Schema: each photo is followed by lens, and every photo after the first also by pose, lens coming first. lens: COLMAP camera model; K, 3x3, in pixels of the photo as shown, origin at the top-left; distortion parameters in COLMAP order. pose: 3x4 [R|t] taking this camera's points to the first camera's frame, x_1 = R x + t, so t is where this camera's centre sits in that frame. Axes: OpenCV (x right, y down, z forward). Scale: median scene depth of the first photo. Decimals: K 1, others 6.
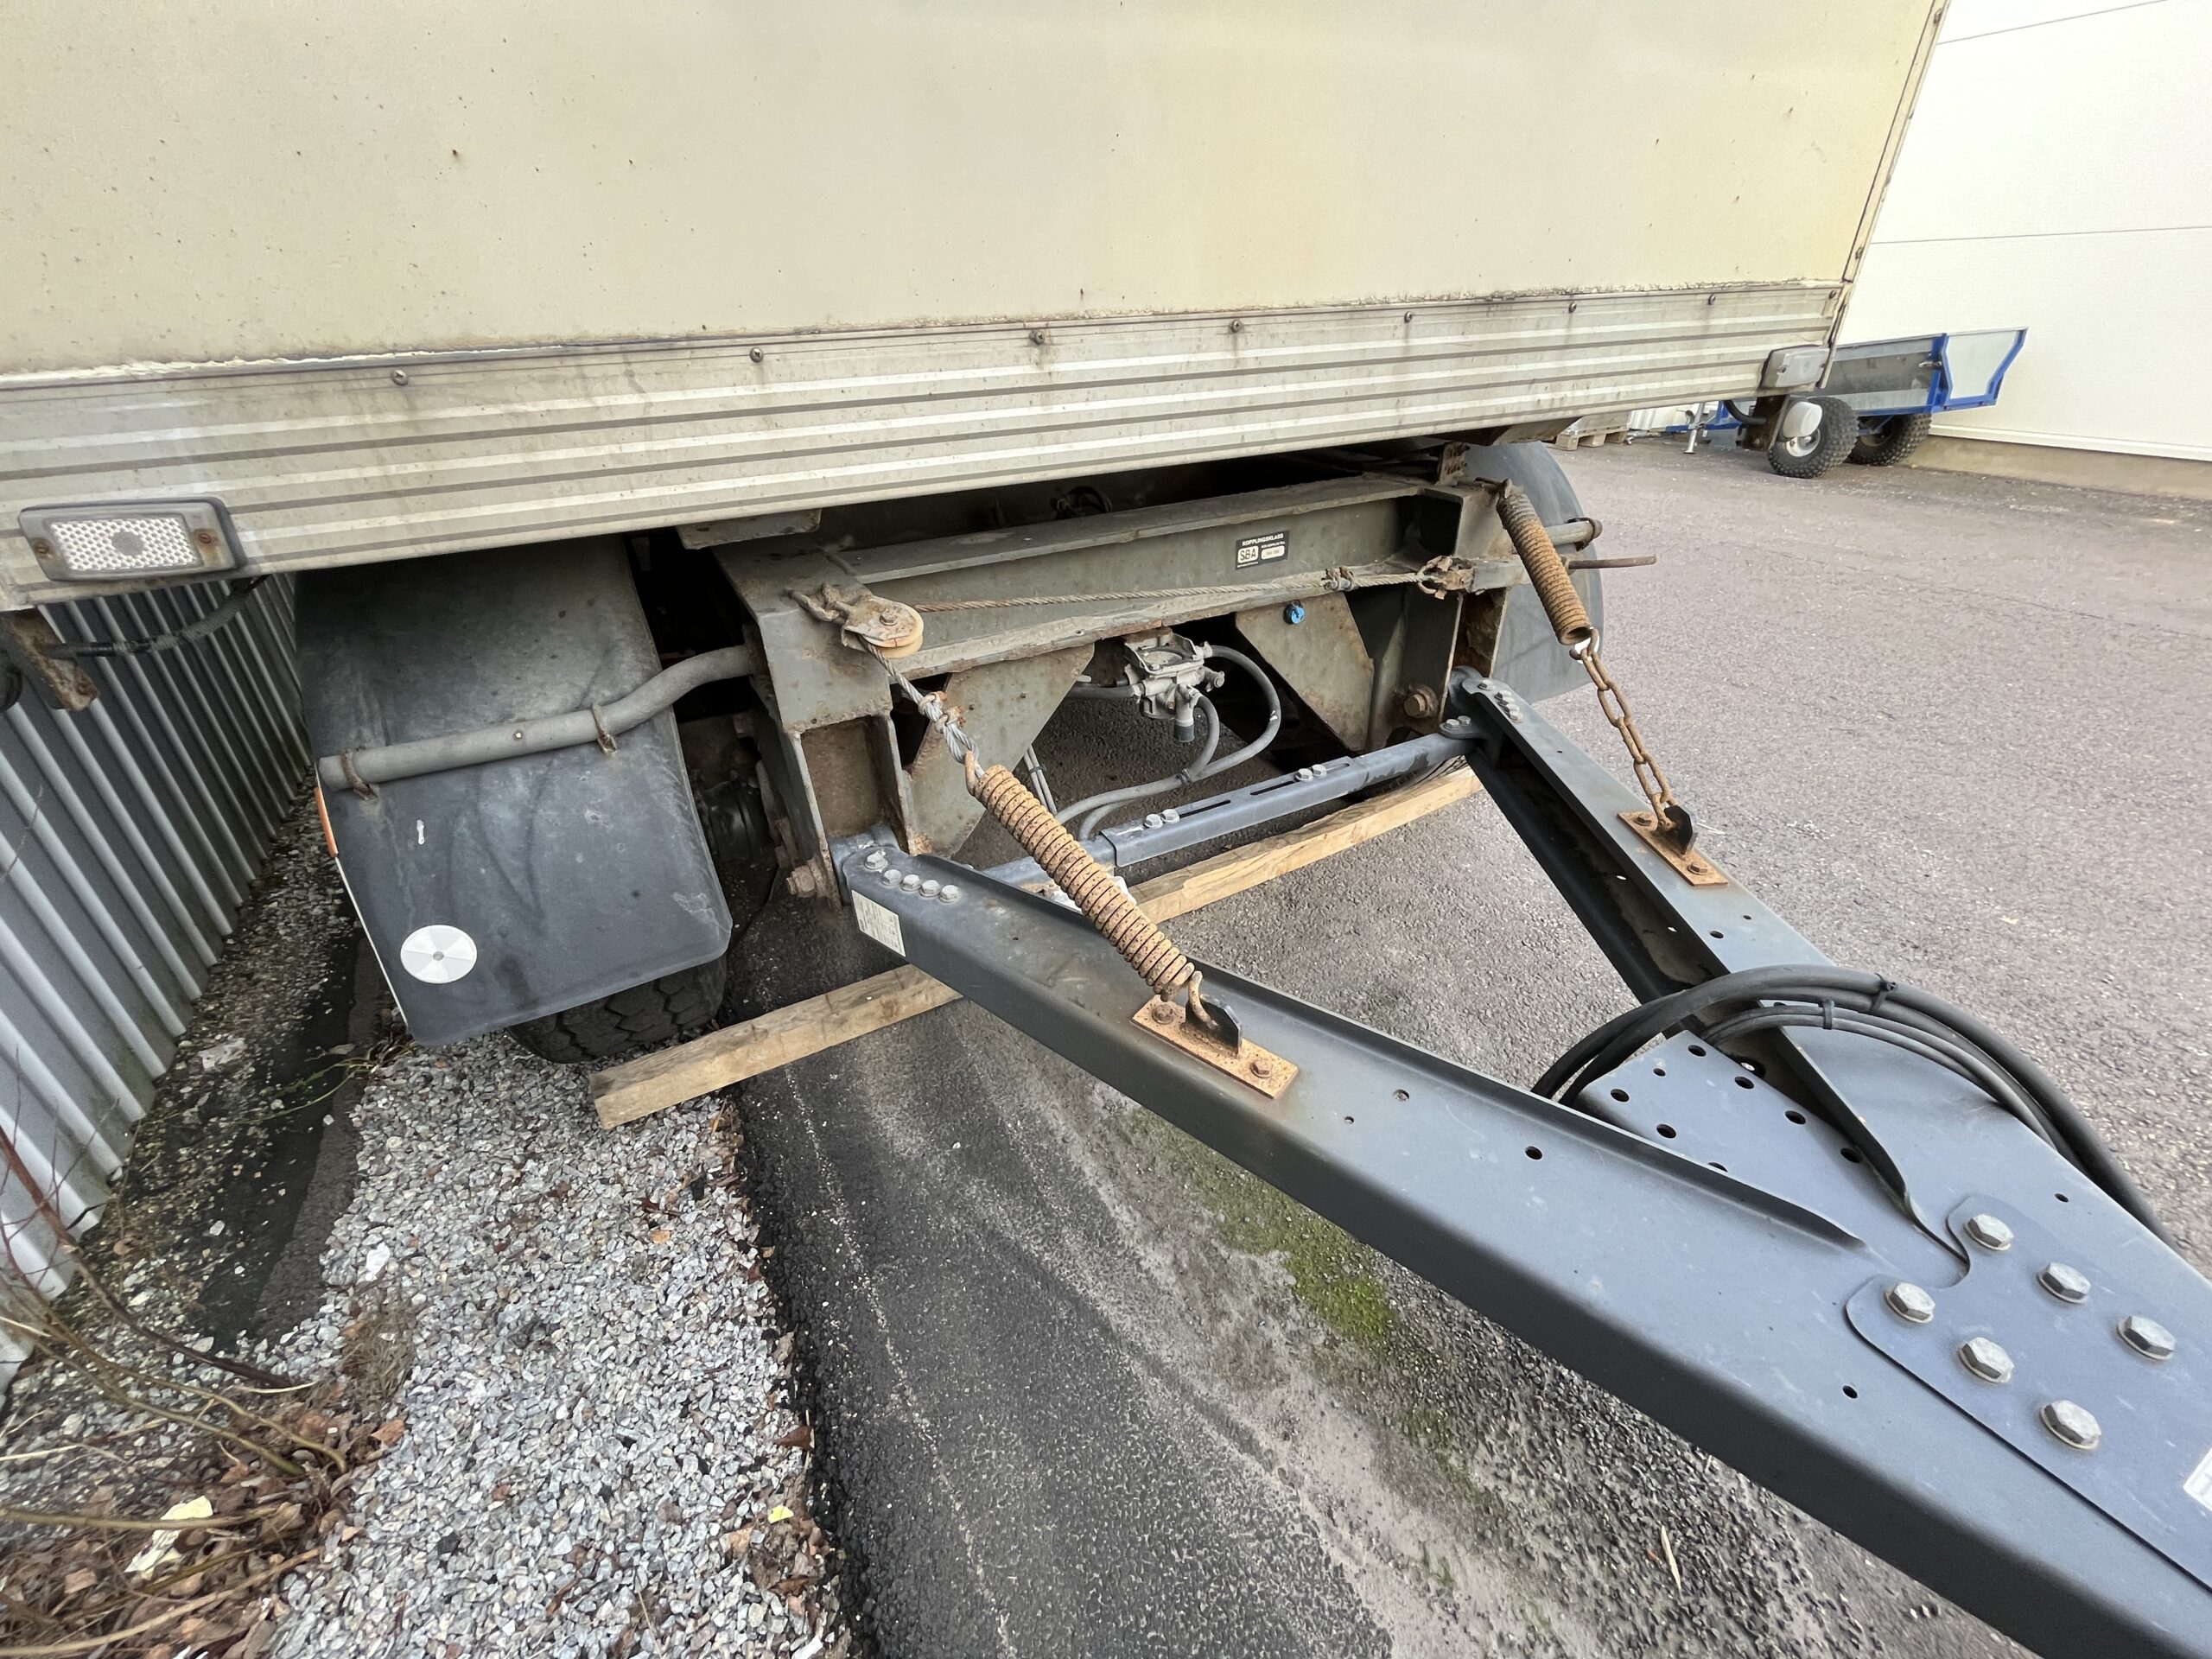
lens RADIAL K [[896.0, 0, 1093.5], [0, 896.0, 833.9], [0, 0, 1]] dist [-0.004100, -0.000171]
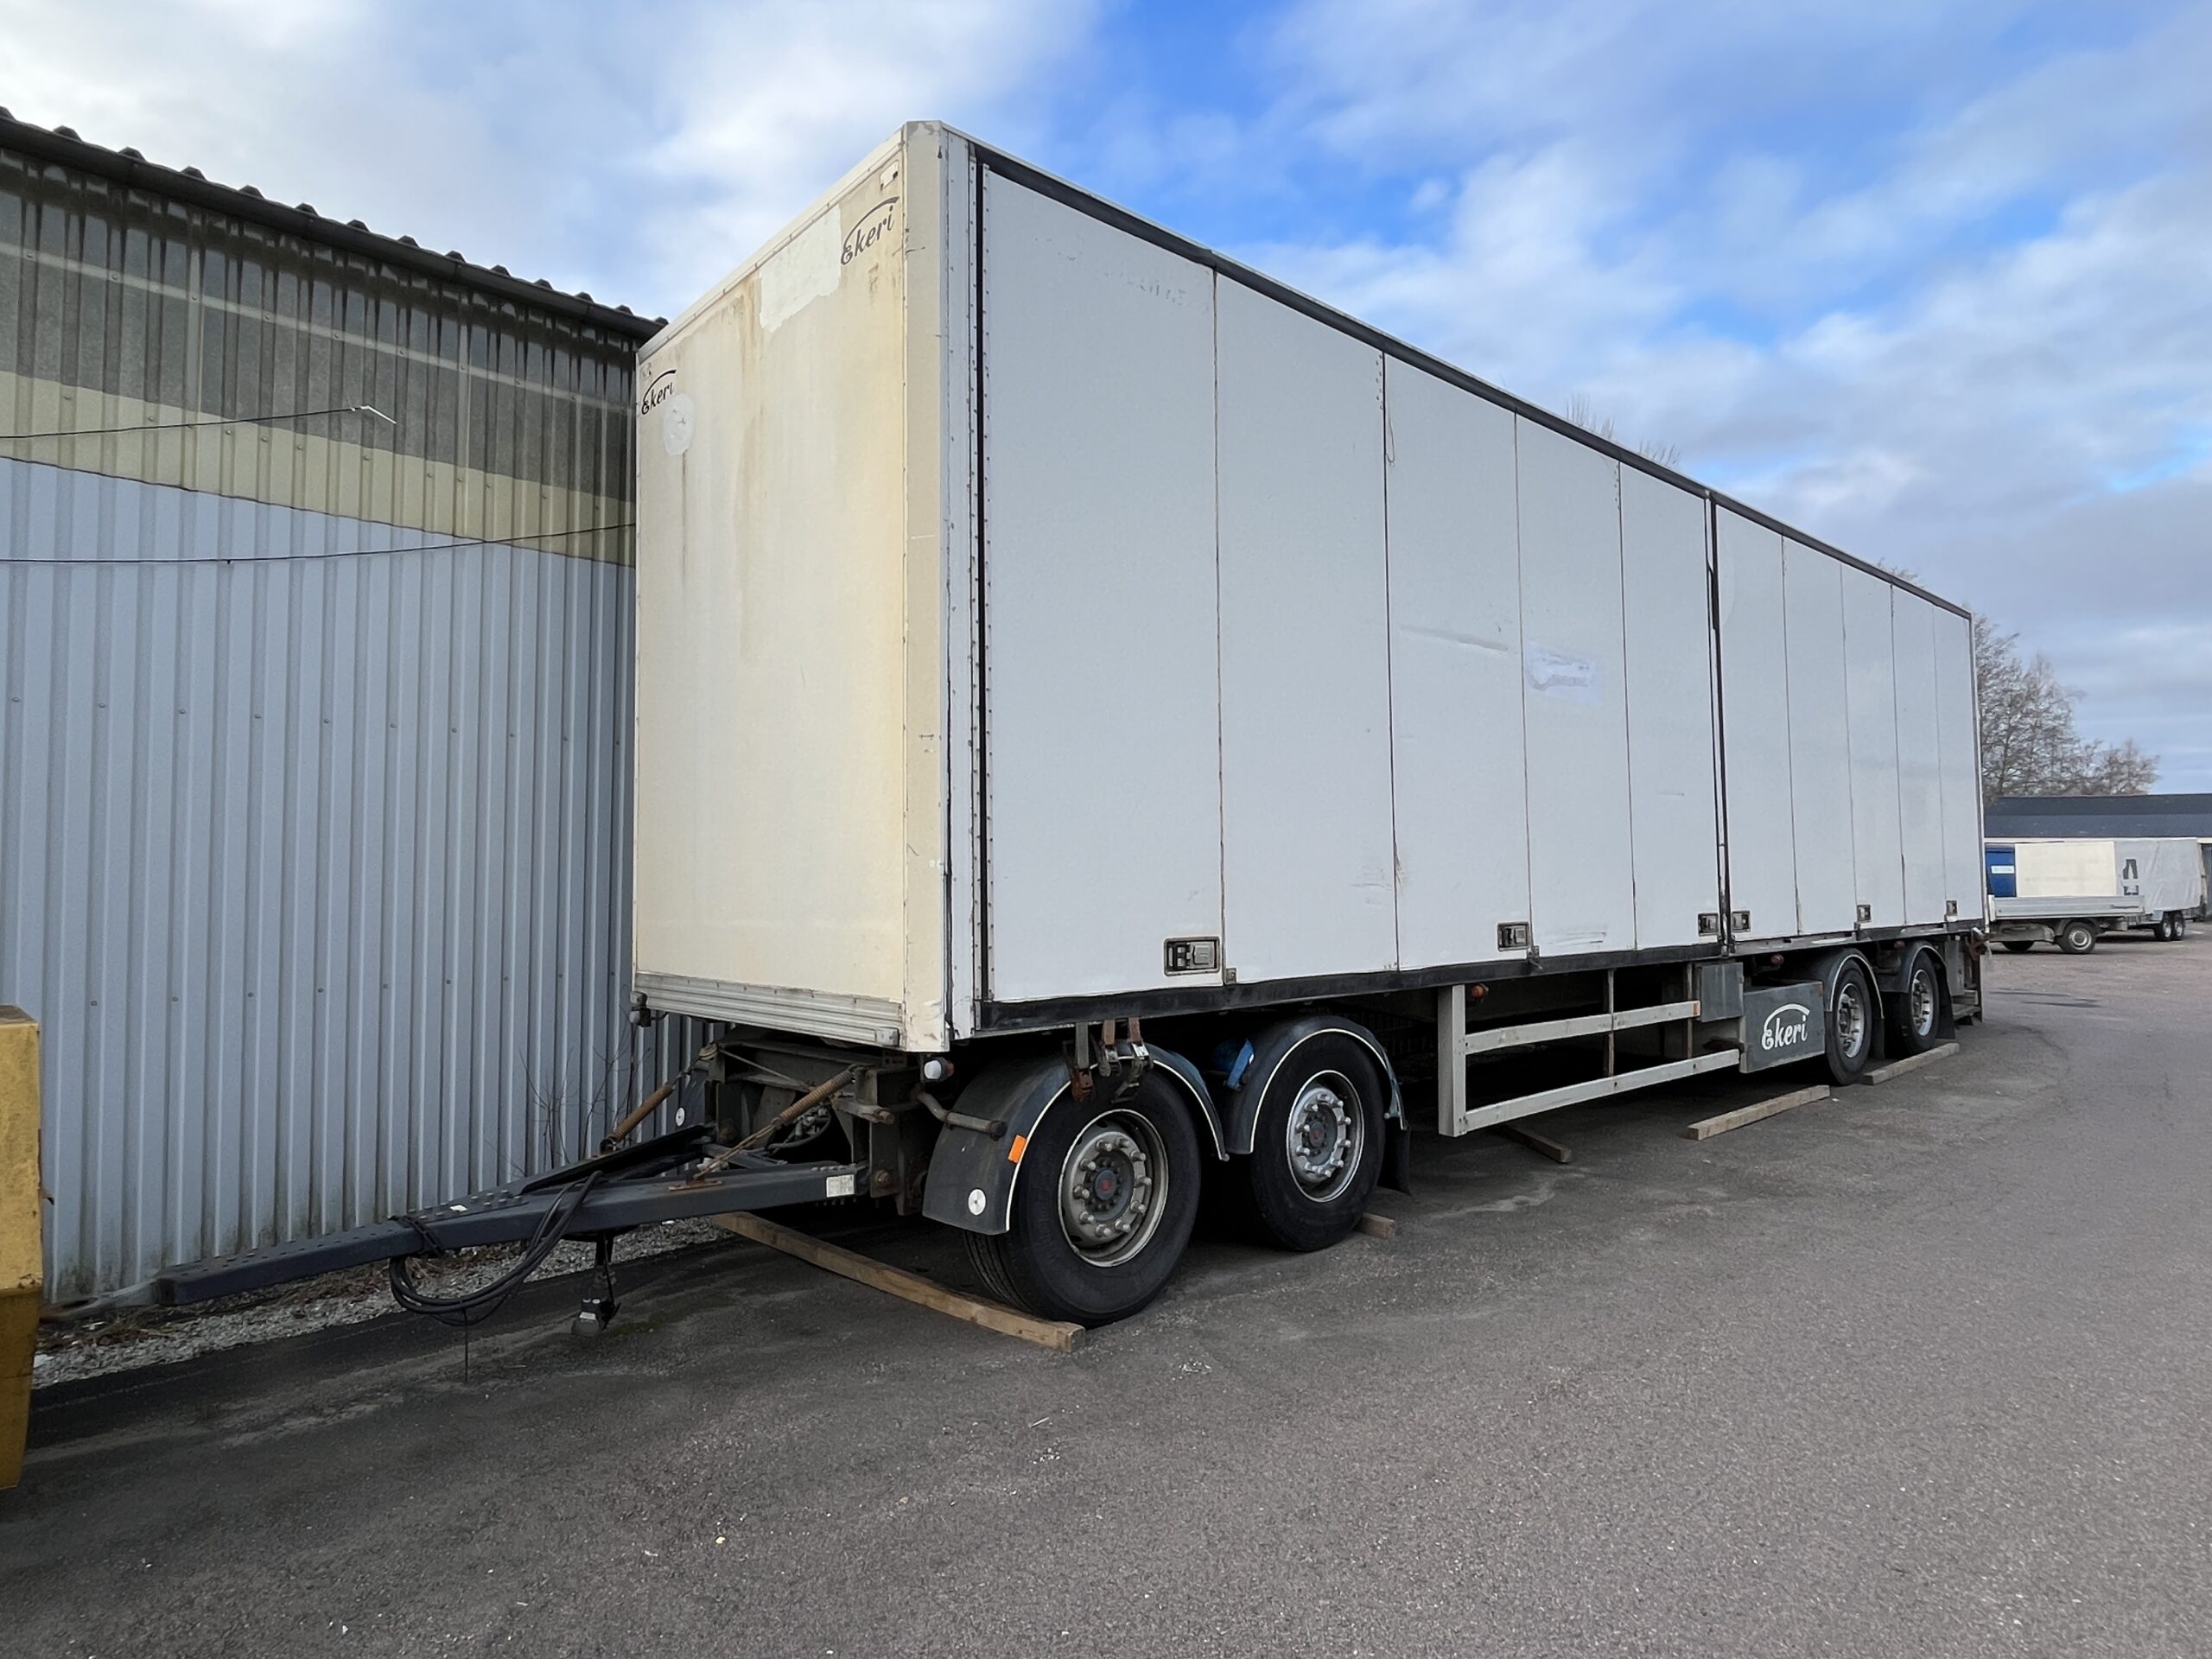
lens RADIAL K [[1303.6, 0, 1106.0], [0, 1303.6, 829.5], [0, 0, 1]] dist [0.002157, -0.001991]
pose [[0.265138, -0.009865, -0.964160, 4.241966], [-0.495109, 0.856660, -0.144917, -0.839664], [0.827387, 0.515788, 0.222249, 0.590408]]
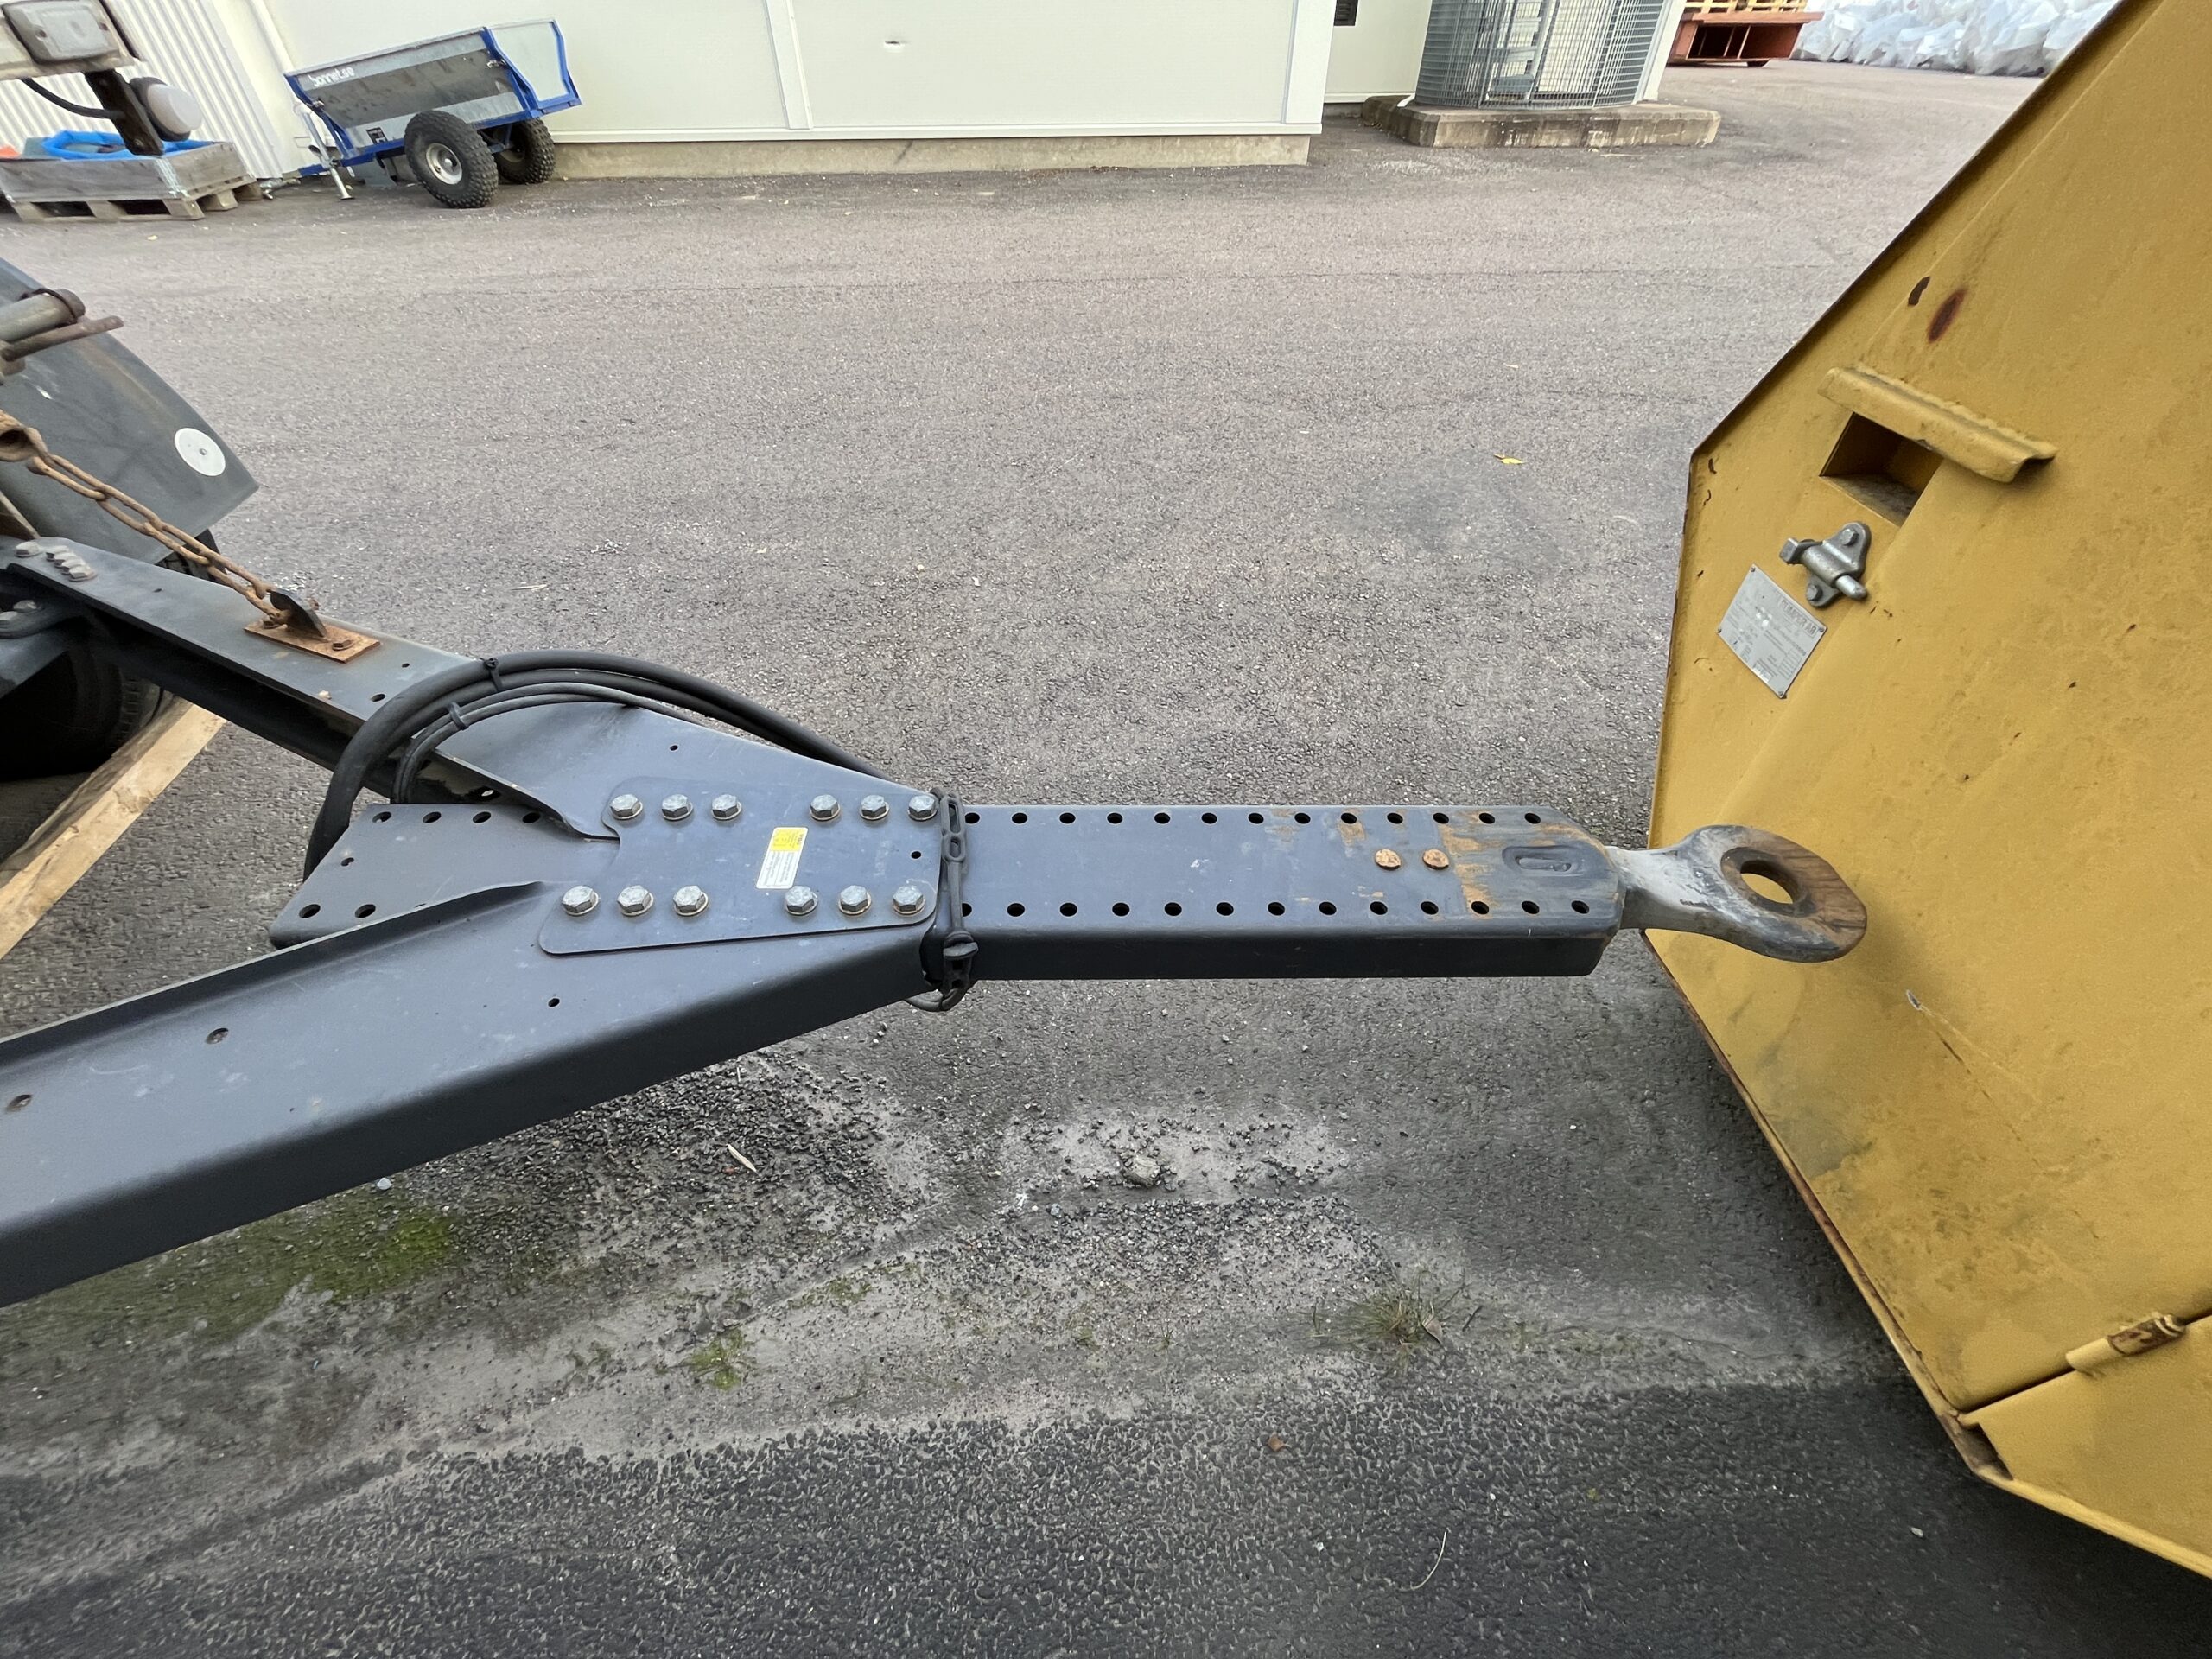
lens RADIAL K [[901.4, 0, 1093.3], [0, 901.4, 832.6], [0, 0, 1]] dist [-0.004949, -0.000297]
pose [[0.440635, -0.608611, 0.659874, 0.249552], [0.458883, 0.784494, 0.417128, 0.138962], [-0.771536, 0.119004, 0.624957, -0.130493]]
